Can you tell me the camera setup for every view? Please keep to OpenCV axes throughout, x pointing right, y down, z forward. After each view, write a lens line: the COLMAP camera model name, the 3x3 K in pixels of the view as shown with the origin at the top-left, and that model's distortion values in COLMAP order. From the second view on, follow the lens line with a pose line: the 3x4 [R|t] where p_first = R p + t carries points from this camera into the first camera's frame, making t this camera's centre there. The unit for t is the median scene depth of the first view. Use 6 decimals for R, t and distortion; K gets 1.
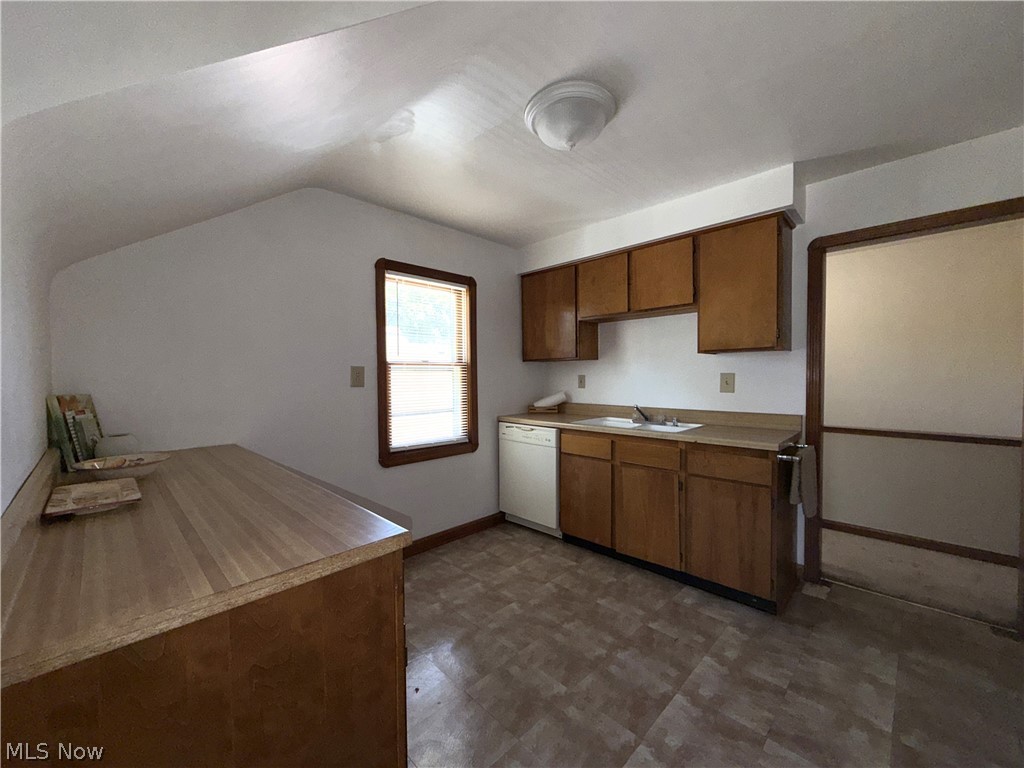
lens RADIAL K [[408.0, 0, 510.7], [0, 408.0, 383.5], [0, 0, 1]] dist [0.003578, -0.000024]
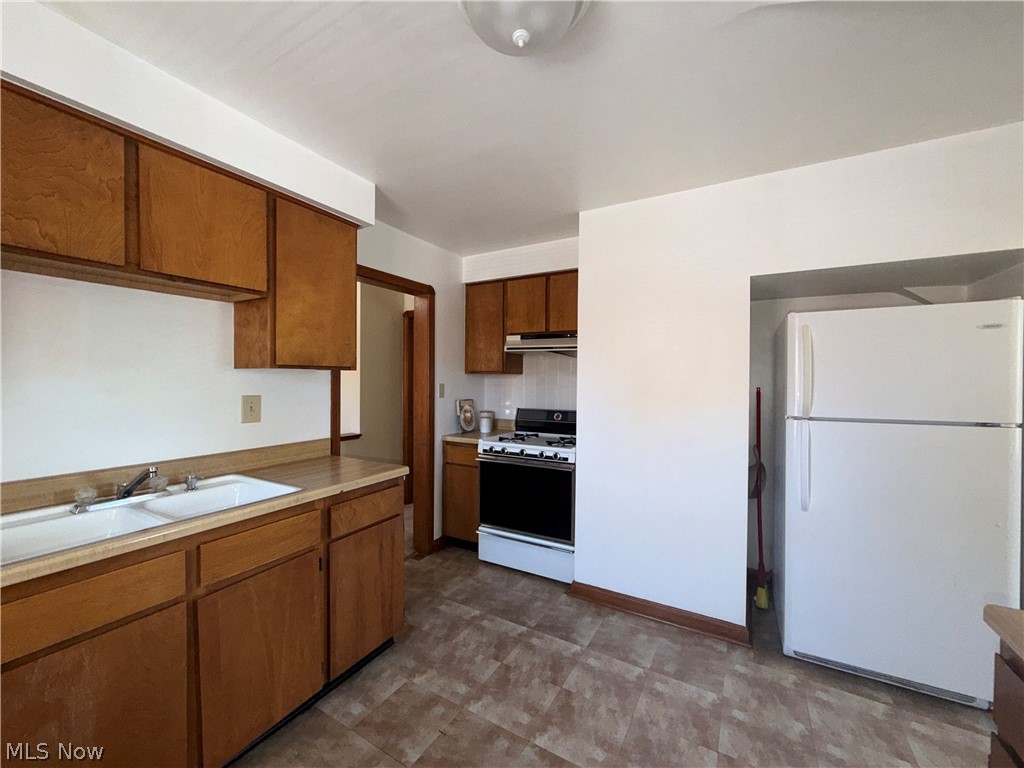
lens RADIAL K [[408.0, 0, 510.3], [0, 408.0, 382.7], [0, 0, 1]] dist [0.003578, -0.000024]
pose [[-0.254880, -0.003348, 0.966967, -0.358748], [0.013194, 0.999889, 0.006940, -0.059723], [-0.966883, 0.014528, -0.254807, 0.940018]]
